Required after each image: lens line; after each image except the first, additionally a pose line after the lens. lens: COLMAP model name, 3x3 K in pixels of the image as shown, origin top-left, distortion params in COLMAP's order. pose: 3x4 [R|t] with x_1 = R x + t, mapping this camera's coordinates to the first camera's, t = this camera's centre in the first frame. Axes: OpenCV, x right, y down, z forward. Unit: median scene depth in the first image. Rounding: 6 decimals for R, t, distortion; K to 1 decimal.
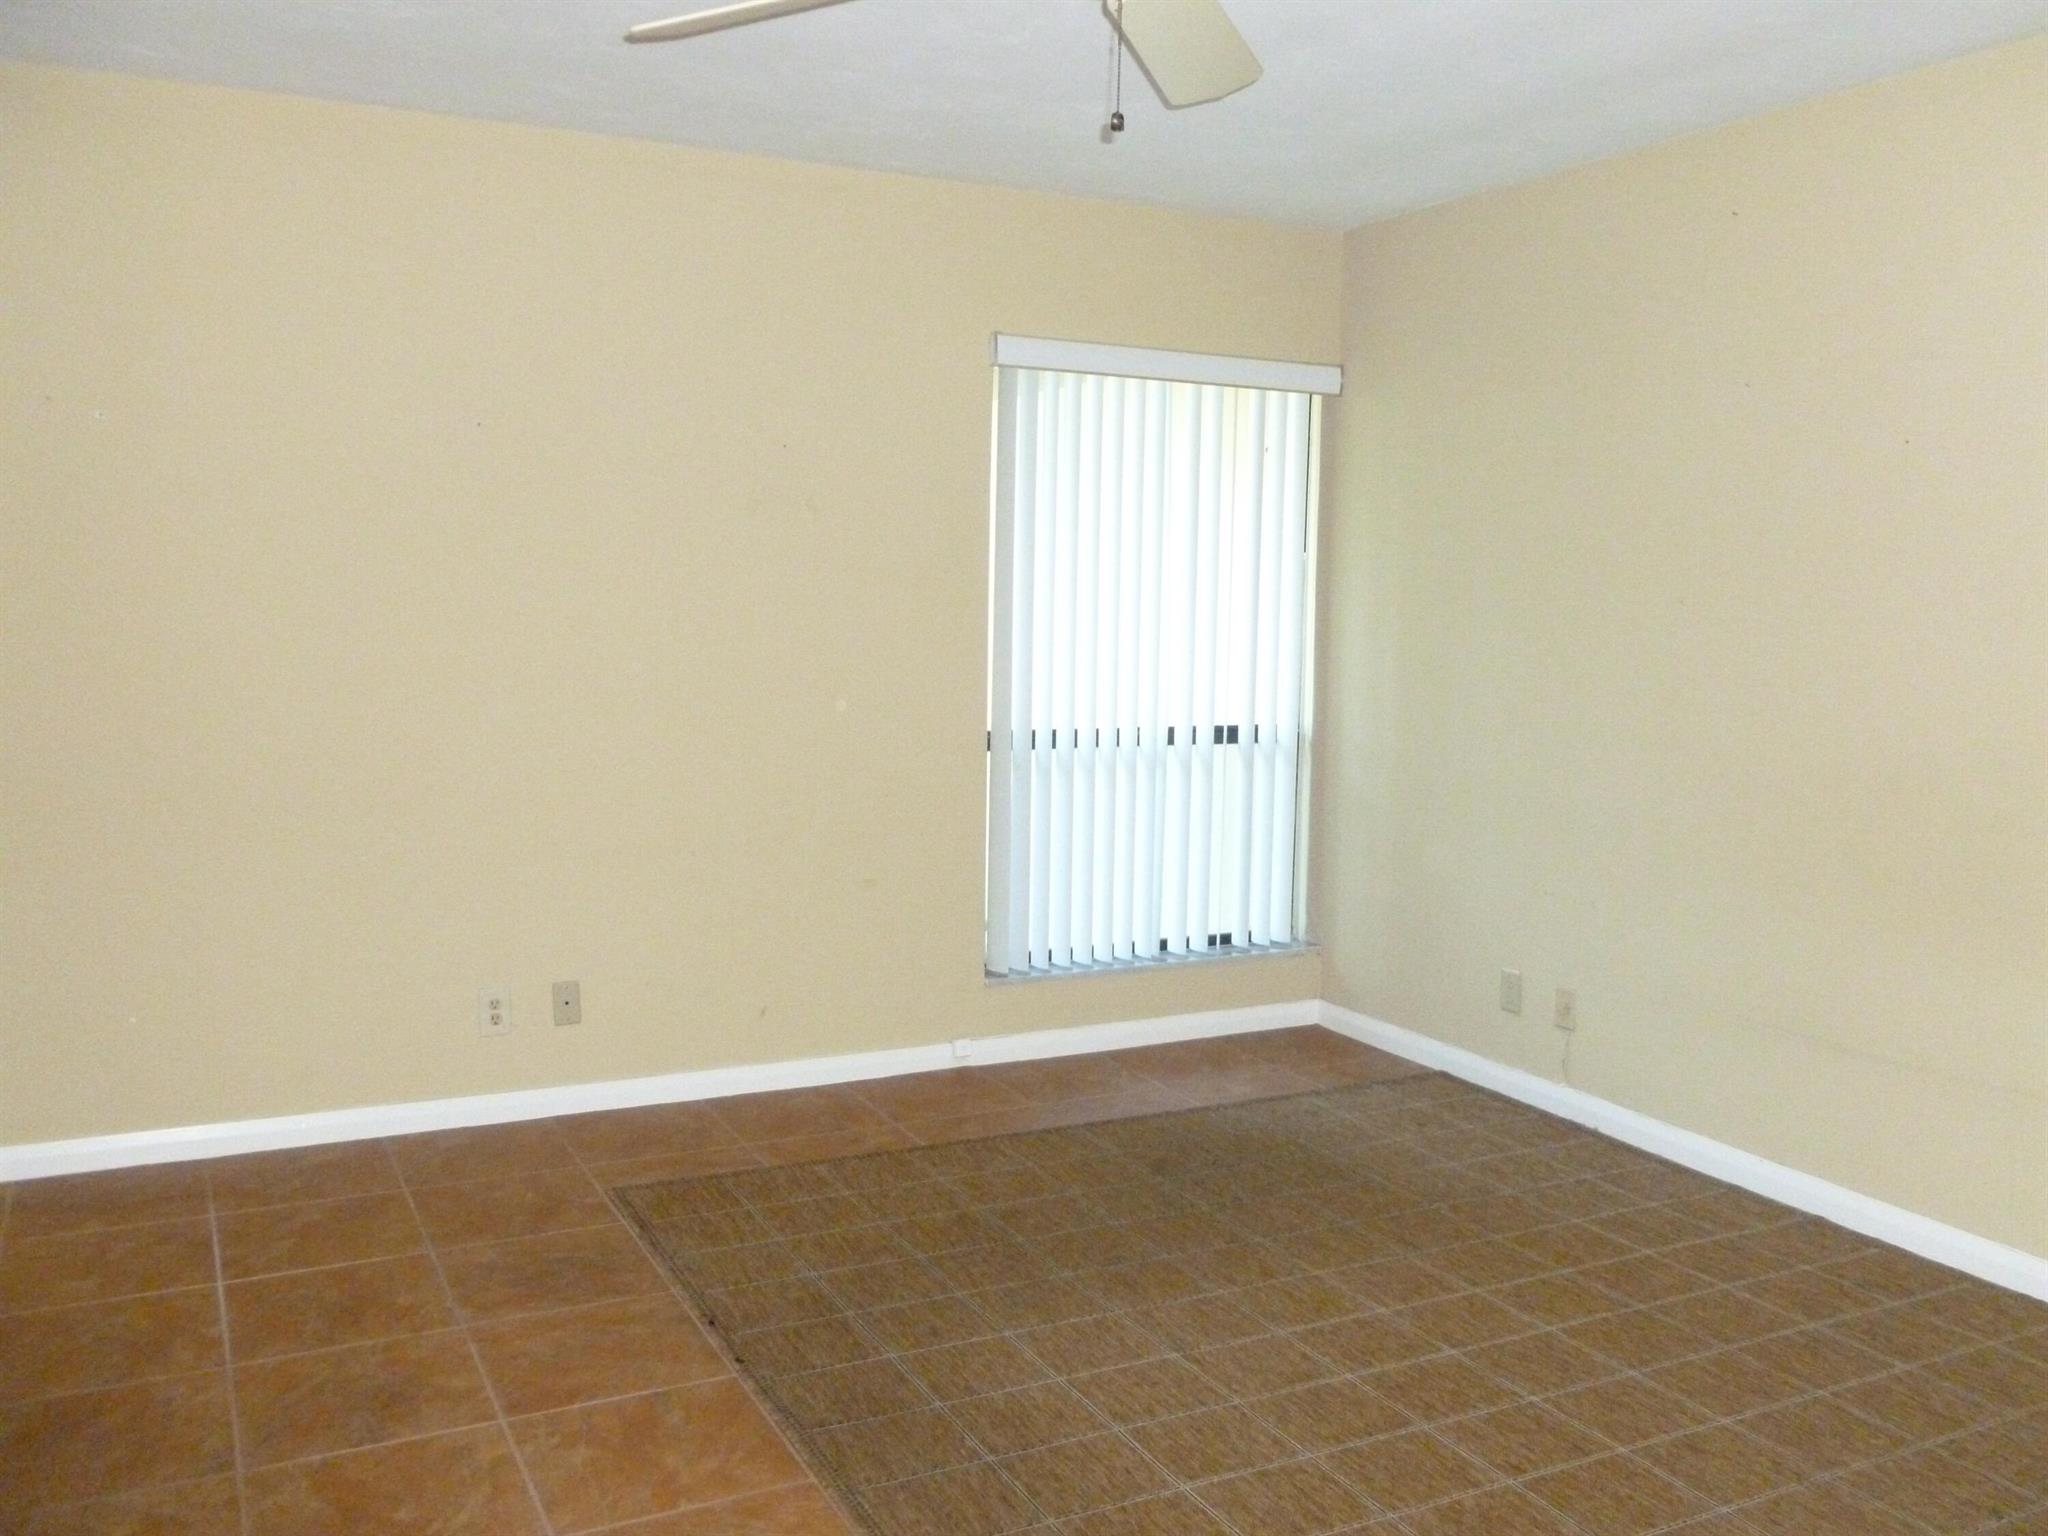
lens RADIAL K [[1725.9, 0, 1026.8], [0, 1725.9, 767.8], [0, 0, 1]] dist [-0.028700, 0.000498]
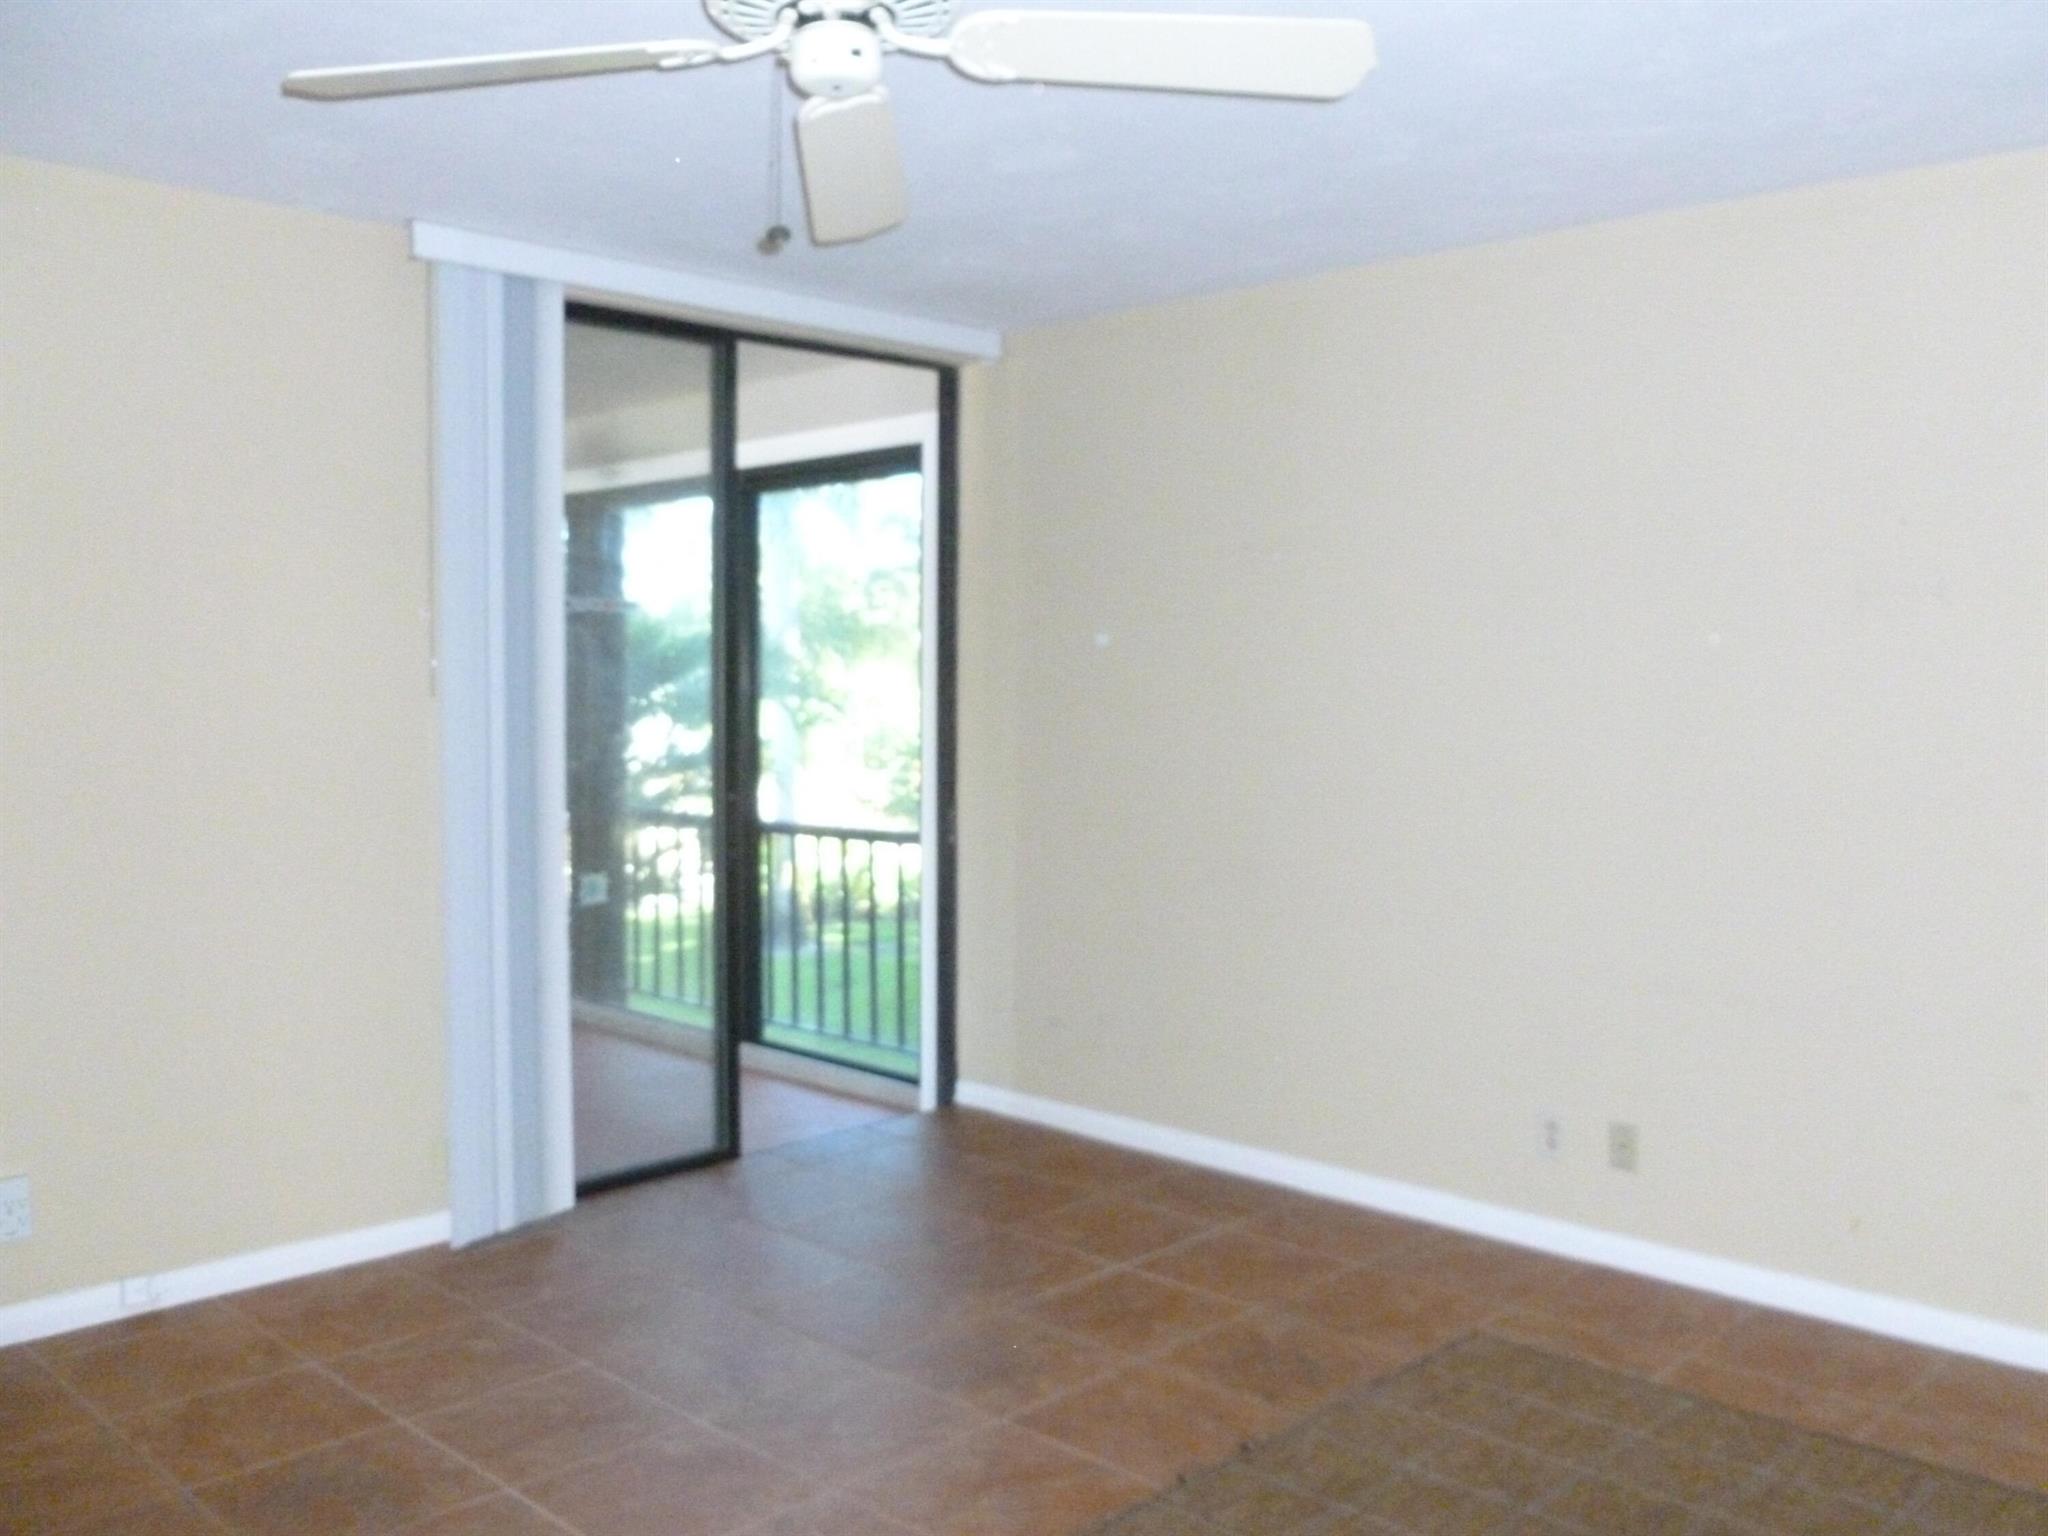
lens RADIAL K [[1725.9, 0, 1026.5], [0, 1725.9, 768.2], [0, 0, 1]] dist [-0.028700, 0.000498]
pose [[0.307616, 0.028479, -0.951084, 0.543893], [-0.086551, 0.996246, 0.001837, -0.042498], [0.947566, 0.081752, 0.308926, 0.424069]]
